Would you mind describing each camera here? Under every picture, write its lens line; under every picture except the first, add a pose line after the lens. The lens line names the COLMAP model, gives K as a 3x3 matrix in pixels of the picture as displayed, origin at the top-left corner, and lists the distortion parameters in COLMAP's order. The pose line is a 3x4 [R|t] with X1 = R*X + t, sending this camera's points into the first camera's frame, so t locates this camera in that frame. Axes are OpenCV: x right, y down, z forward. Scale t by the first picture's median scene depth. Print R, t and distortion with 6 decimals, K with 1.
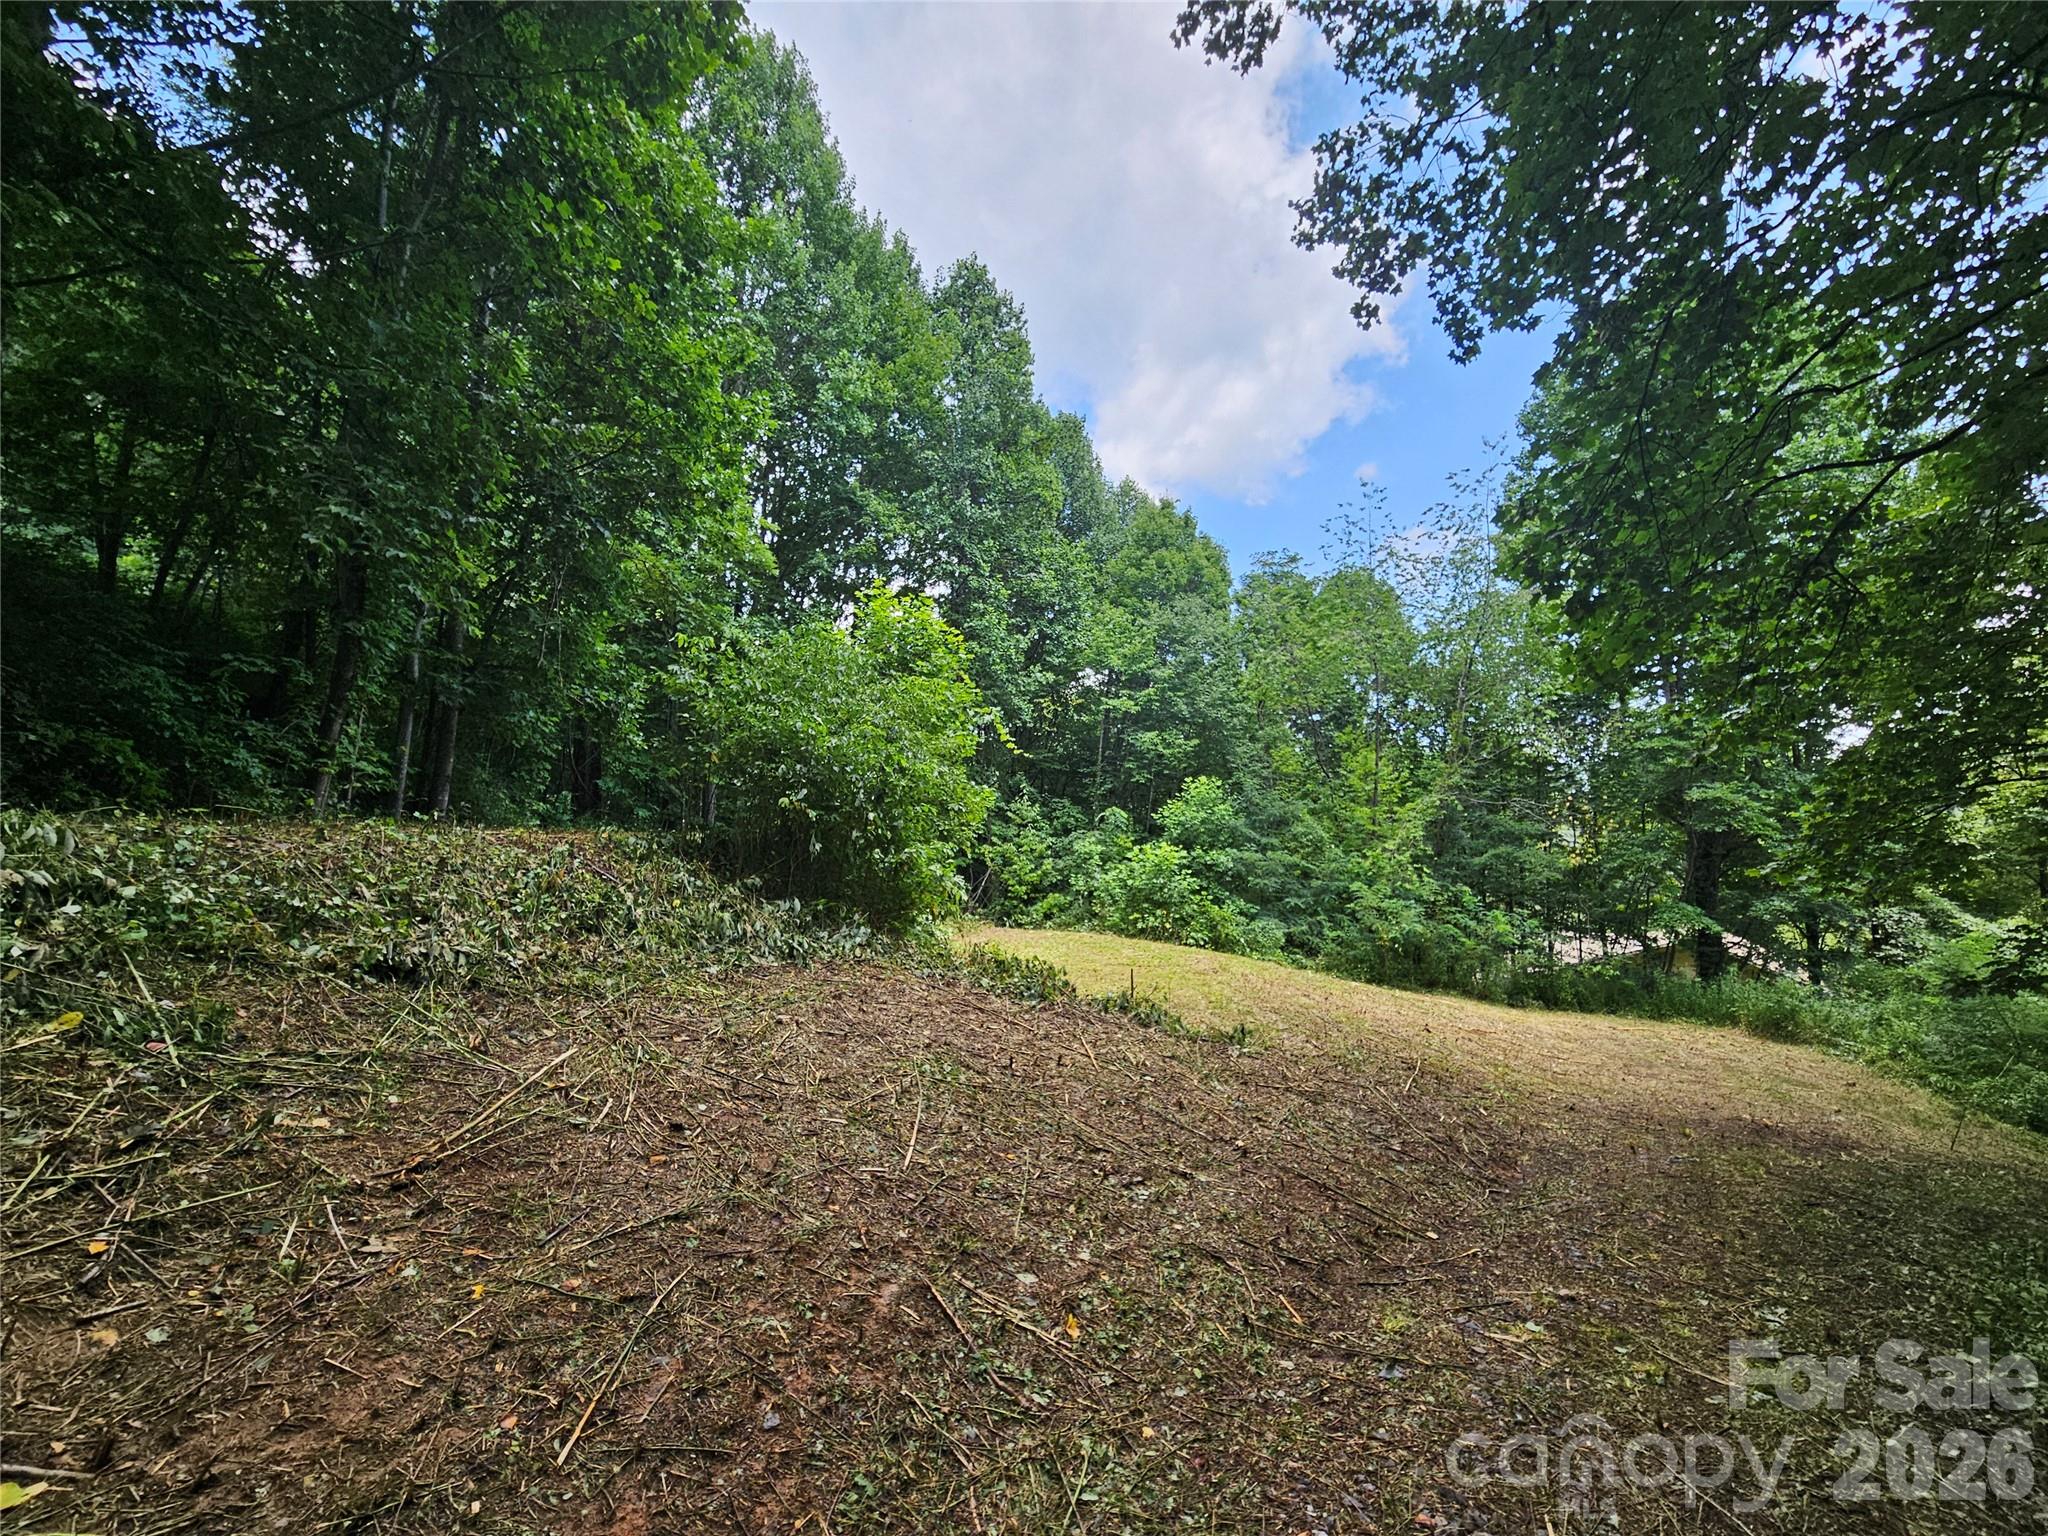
lens RADIAL K [[841.3, 0, 1031.1], [0, 841.3, 783.0], [0, 0, 1]] dist [0.003067, 0.000280]
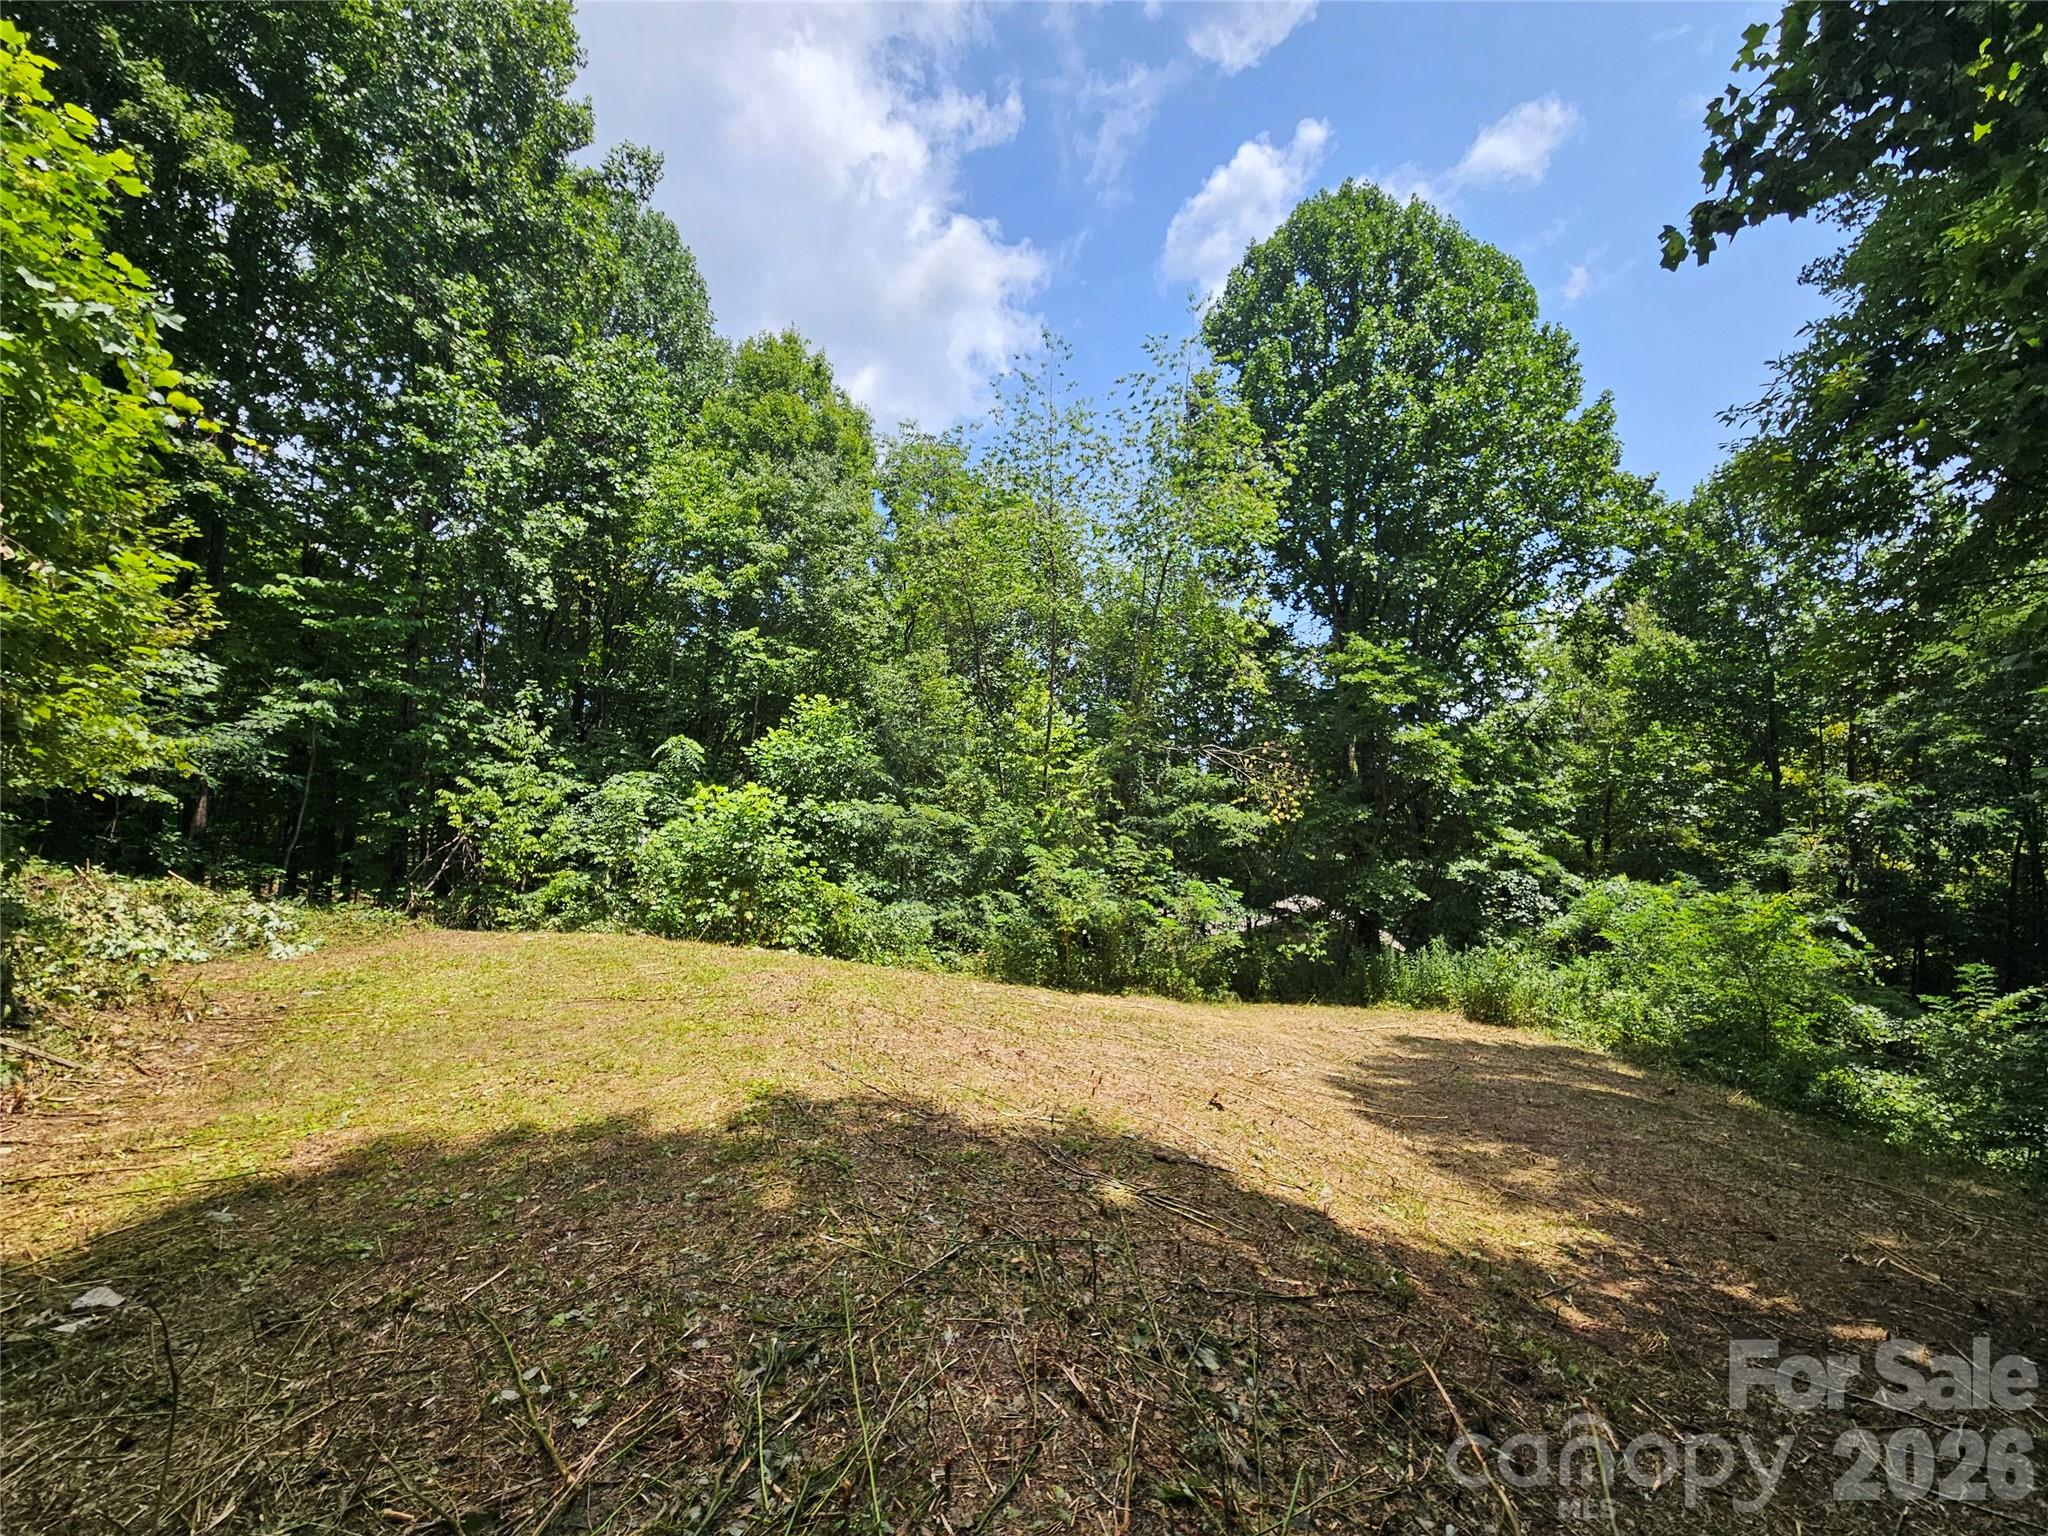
lens RADIAL K [[843.1, 0, 1025.7], [0, 843.1, 777.8], [0, 0, 1]] dist [-0.001484, 0.000194]
pose [[0.918114, 0.026118, 0.395455, 0.091874], [-0.027627, 0.999617, -0.001878, 0.058110], [-0.395353, -0.009201, 0.918483, 0.324087]]
